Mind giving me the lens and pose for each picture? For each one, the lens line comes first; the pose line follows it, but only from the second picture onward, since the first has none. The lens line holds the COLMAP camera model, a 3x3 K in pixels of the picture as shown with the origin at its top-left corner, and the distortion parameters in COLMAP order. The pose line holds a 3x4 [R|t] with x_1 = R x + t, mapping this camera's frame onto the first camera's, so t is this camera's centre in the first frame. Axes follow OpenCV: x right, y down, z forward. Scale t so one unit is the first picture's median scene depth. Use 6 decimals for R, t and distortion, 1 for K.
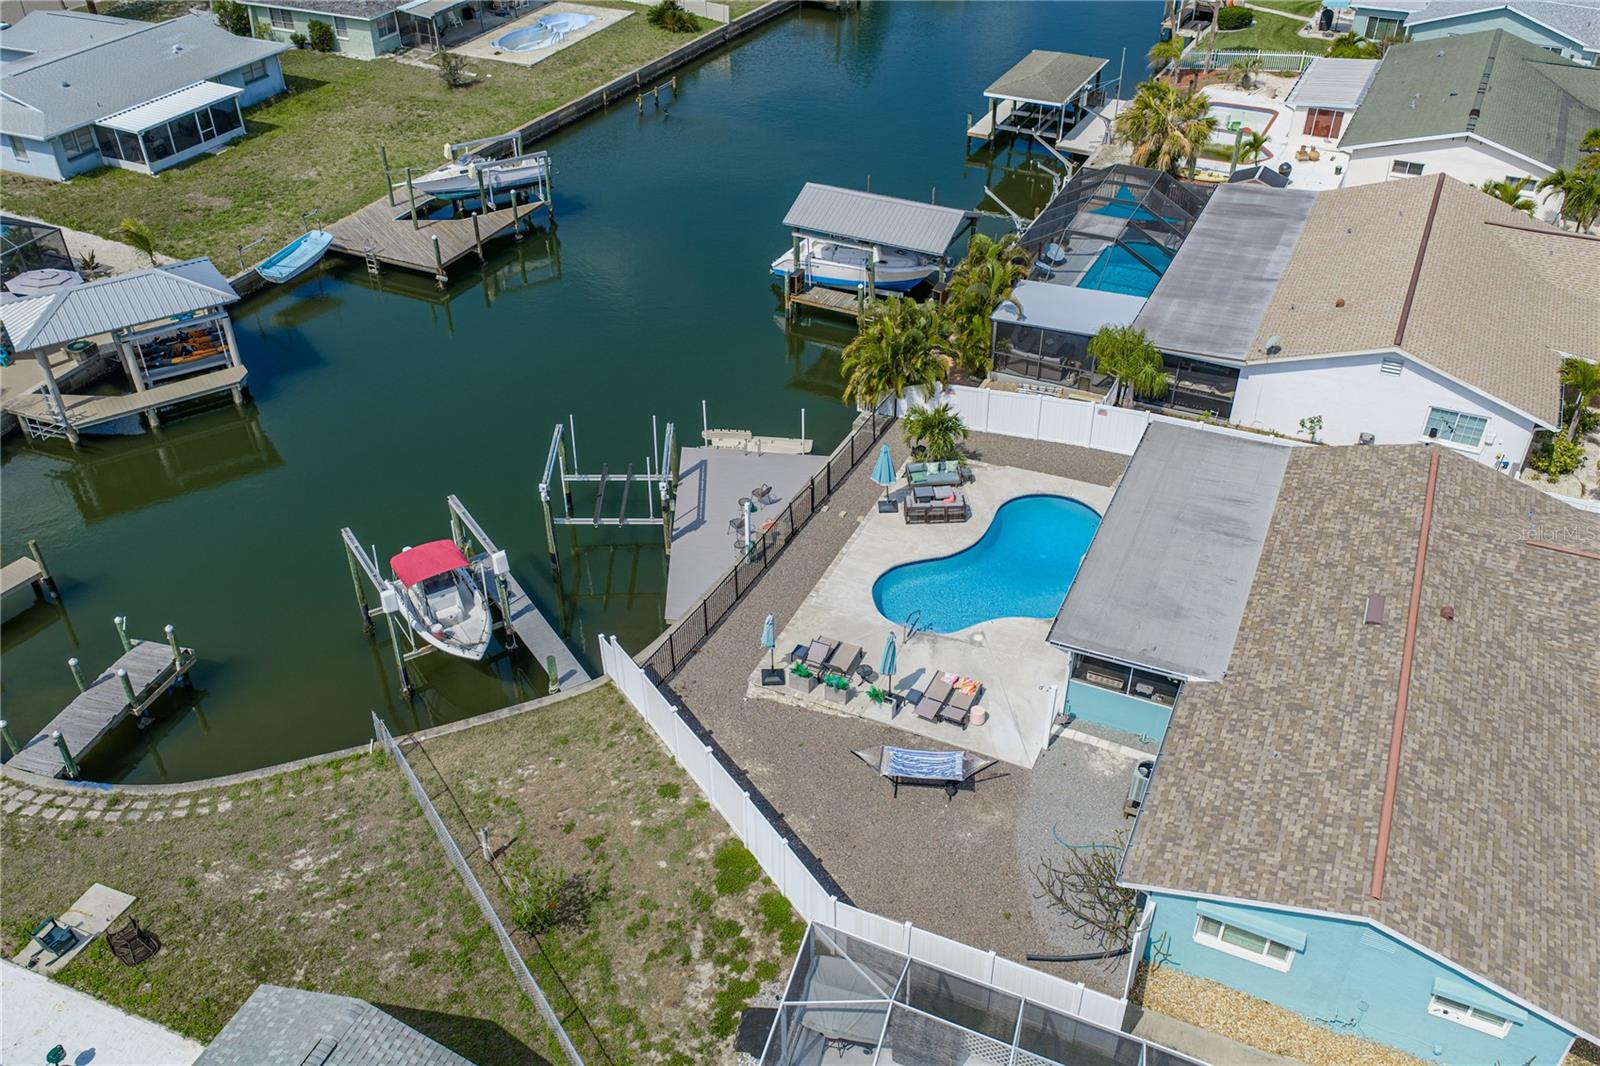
lens RADIAL K [[1333.9, 0, 793.4], [0, 1333.9, 546.9], [0, 0, 1]] dist [0.032751, -0.002461]
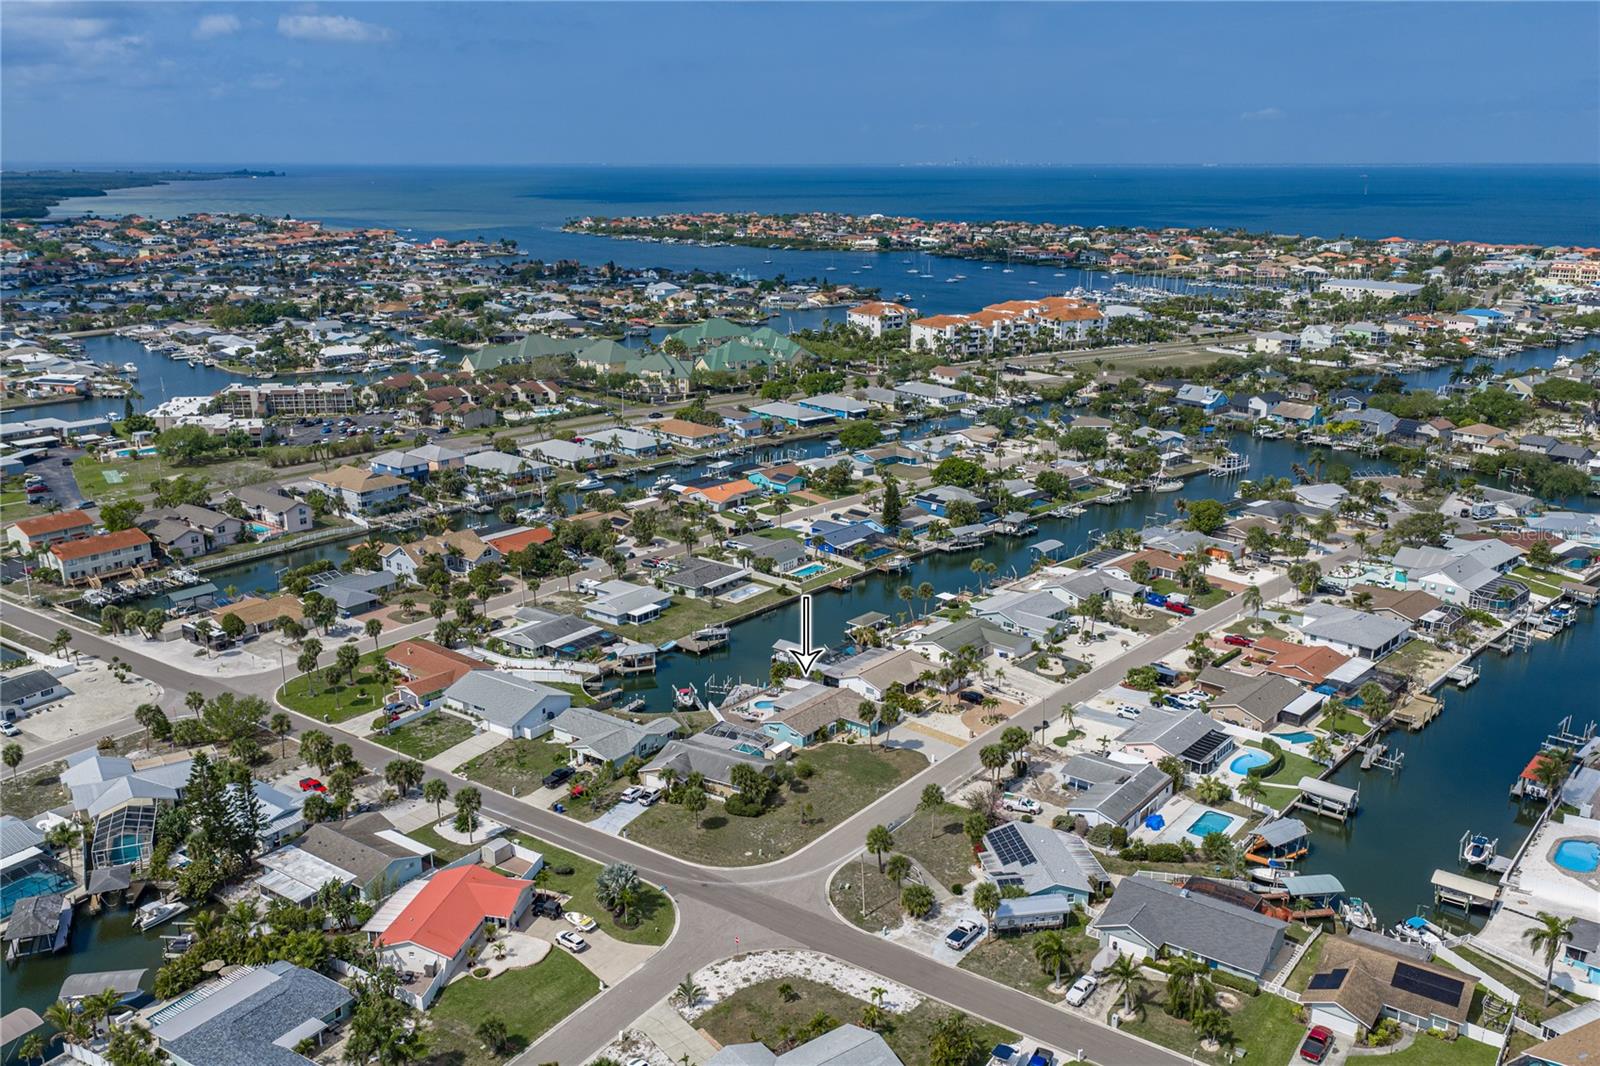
lens RADIAL K [[1348.5, 0, 803.1], [0, 1348.5, 607.5], [0, 0, 1]] dist [0.031366, -0.004351]
pose [[0.972962, 0.079948, -0.216688, 0.985471], [-0.140027, 0.950282, -0.278131, 0.812784], [0.183678, 0.300953, 0.935783, -3.025094]]
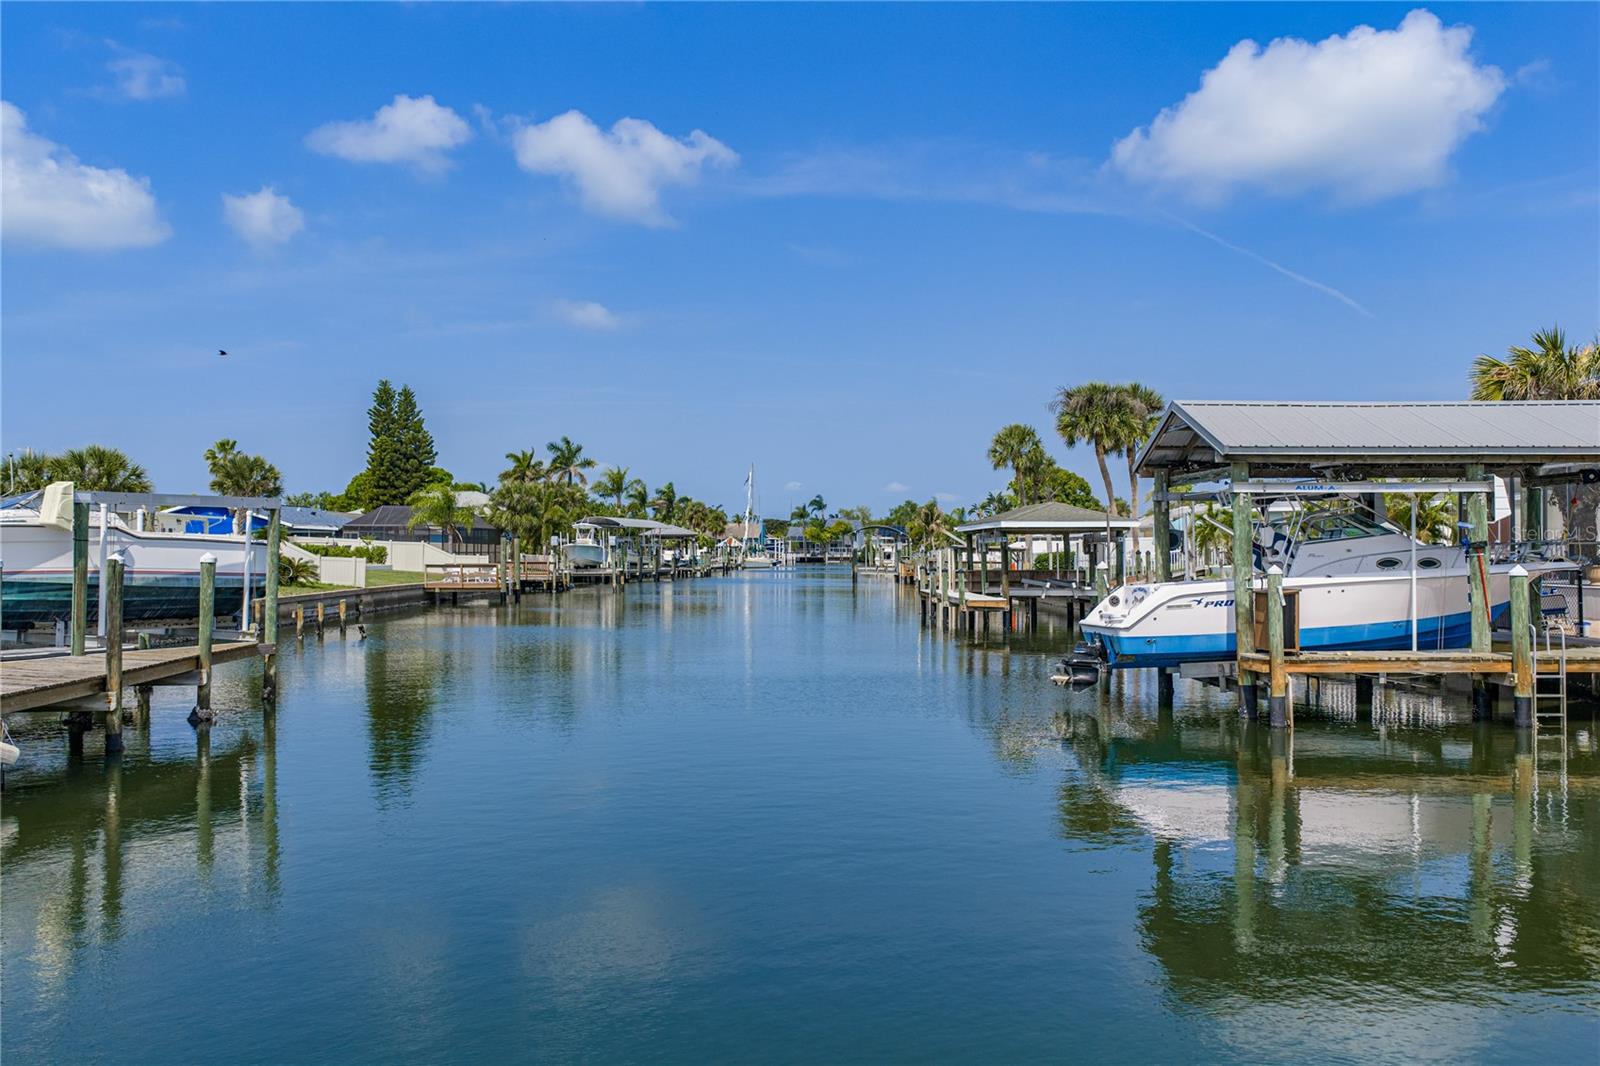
lens RADIAL K [[1332.5, 0, 806.2], [0, 1332.5, 538.5], [0, 0, 1]] dist [0.003290, 0.009504]
pose [[0.866450, 0.015455, 0.499025, -0.262074], [0.289143, 0.799306, -0.526788, -0.072320], [-0.407015, 0.600725, 0.688090, 0.780355]]
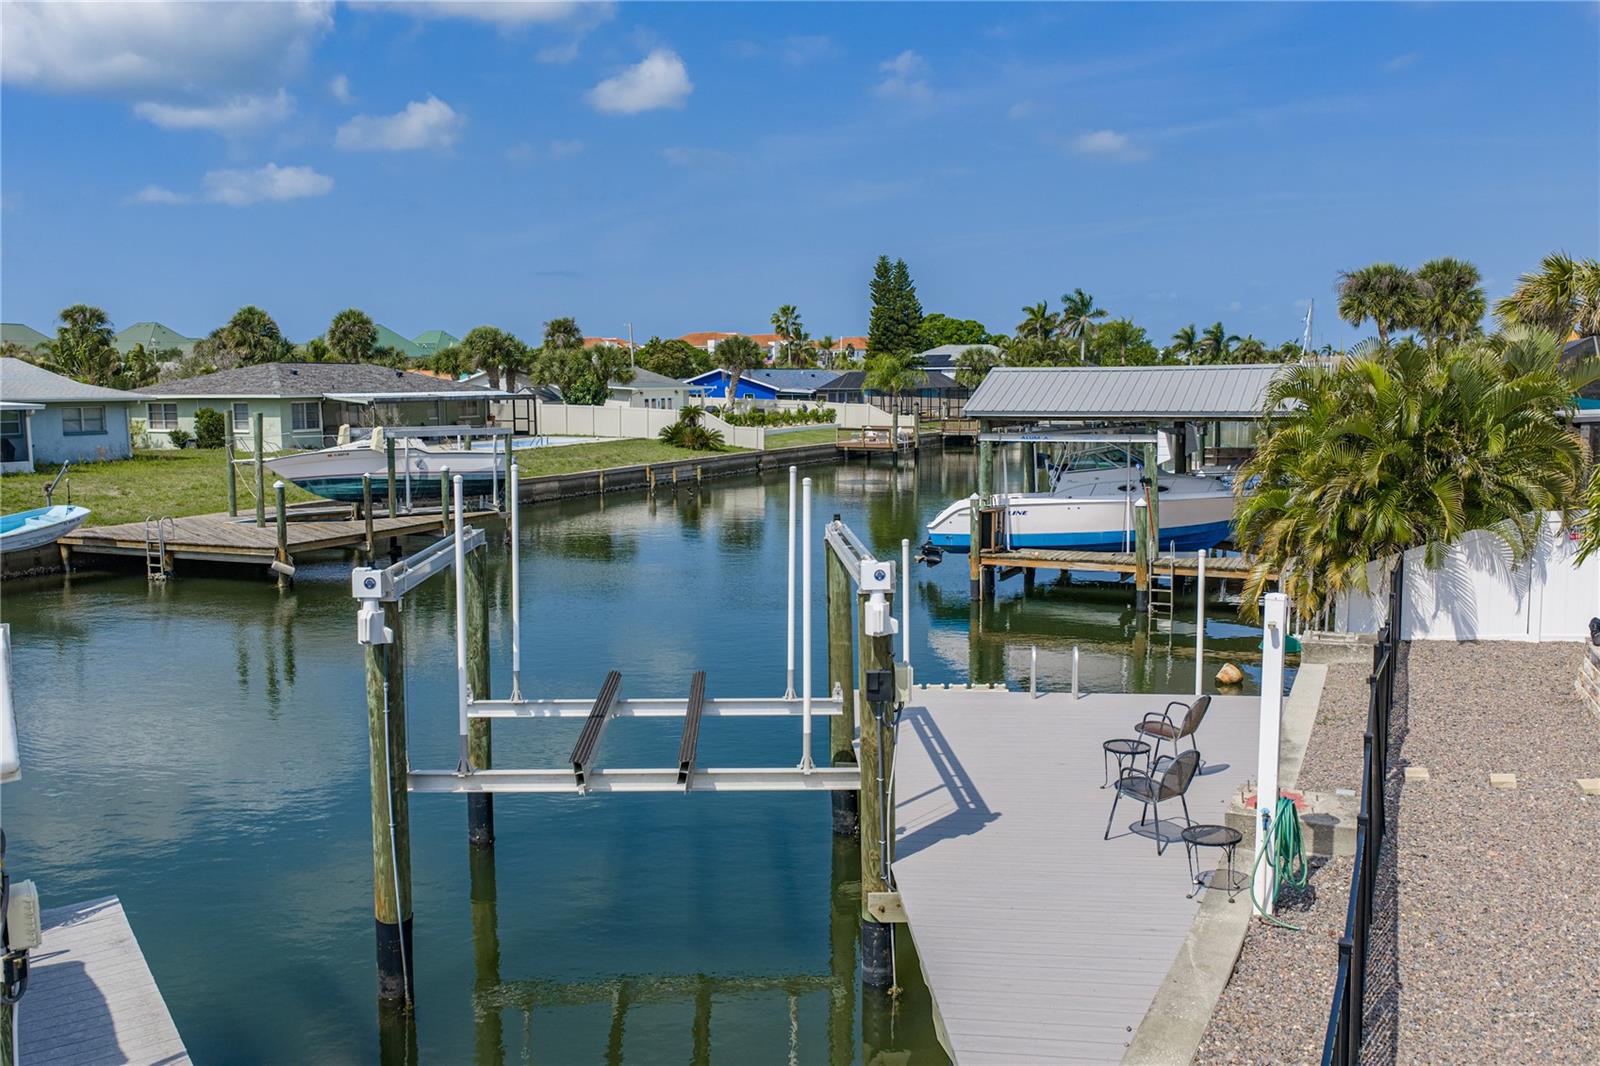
lens RADIAL K [[1333.9, 0, 793.4], [0, 1333.9, 546.9], [0, 0, 1]] dist [0.032751, -0.002461]
pose [[0.999546, -0.001080, 0.030112, -0.083918], [0.015650, 0.872592, -0.488200, 0.046348], [-0.025748, 0.488449, 0.872212, 0.551814]]
